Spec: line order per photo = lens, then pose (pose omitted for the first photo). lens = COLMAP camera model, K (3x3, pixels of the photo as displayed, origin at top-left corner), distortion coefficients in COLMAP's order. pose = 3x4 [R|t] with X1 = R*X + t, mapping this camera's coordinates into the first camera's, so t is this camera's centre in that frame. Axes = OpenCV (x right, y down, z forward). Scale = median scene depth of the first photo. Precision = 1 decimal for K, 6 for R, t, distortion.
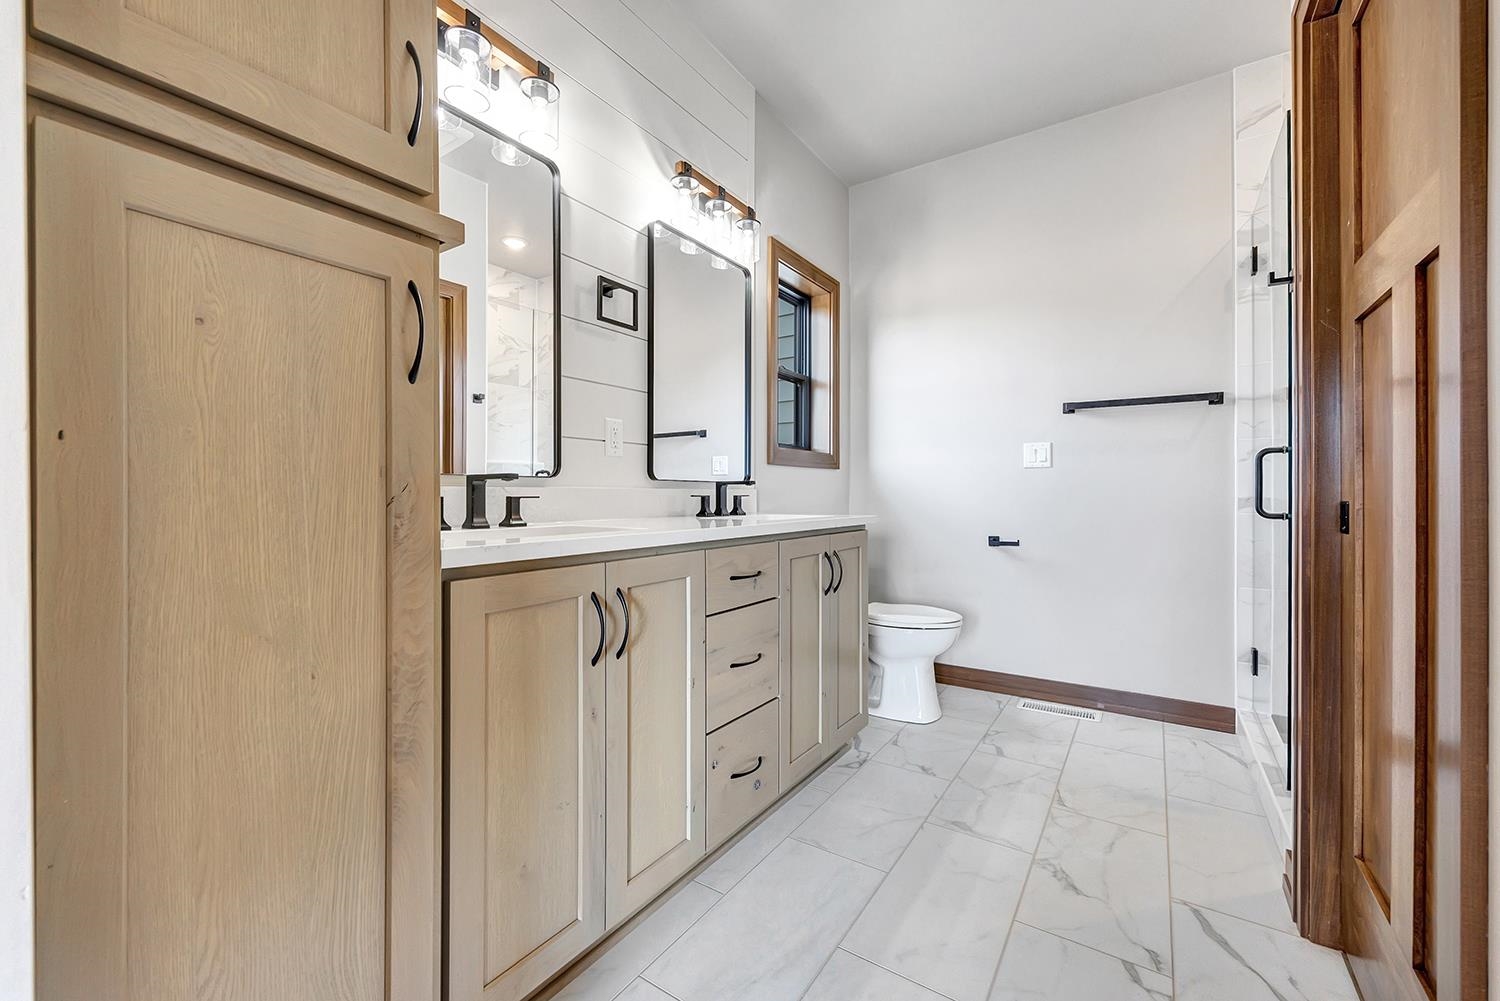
lens RADIAL K [[604.9, 0, 753.2], [0, 604.9, 496.7], [0, 0, 1]] dist [0.002469, 0.000453]
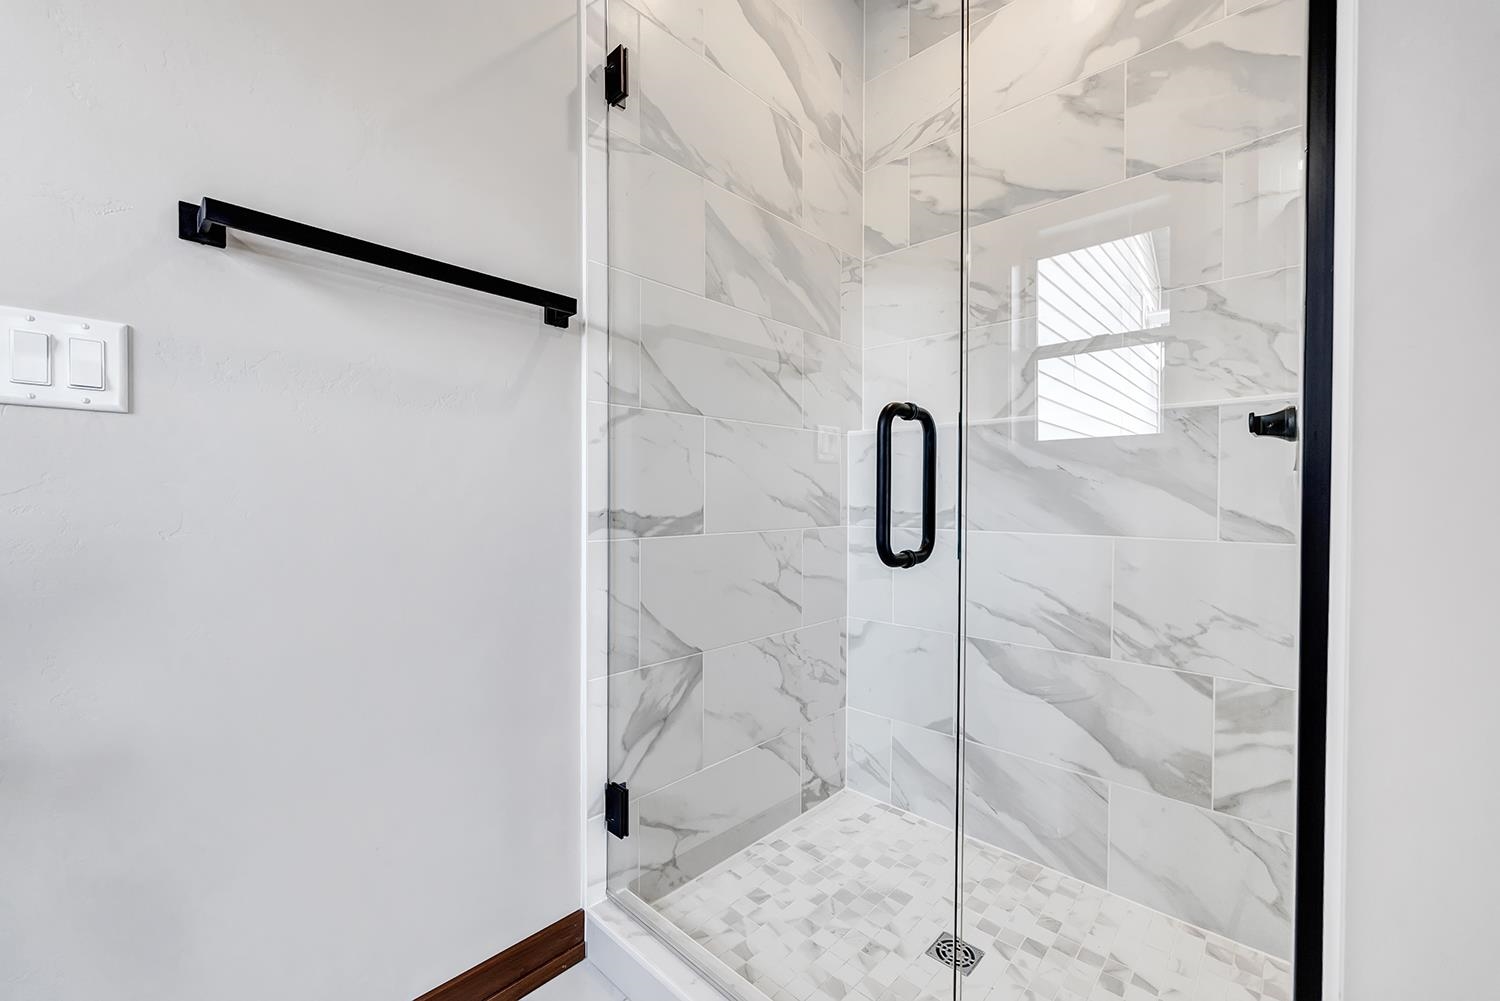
lens RADIAL K [[597.7, 0, 747.7], [0, 597.7, 504.3], [0, 0, 1]] dist [-0.001644, -0.000111]
pose [[0.174071, -0.007360, 0.984706, 0.209687], [0.000190, 0.999972, 0.007441, -0.005264], [-0.984733, -0.001108, 0.174068, 0.525742]]
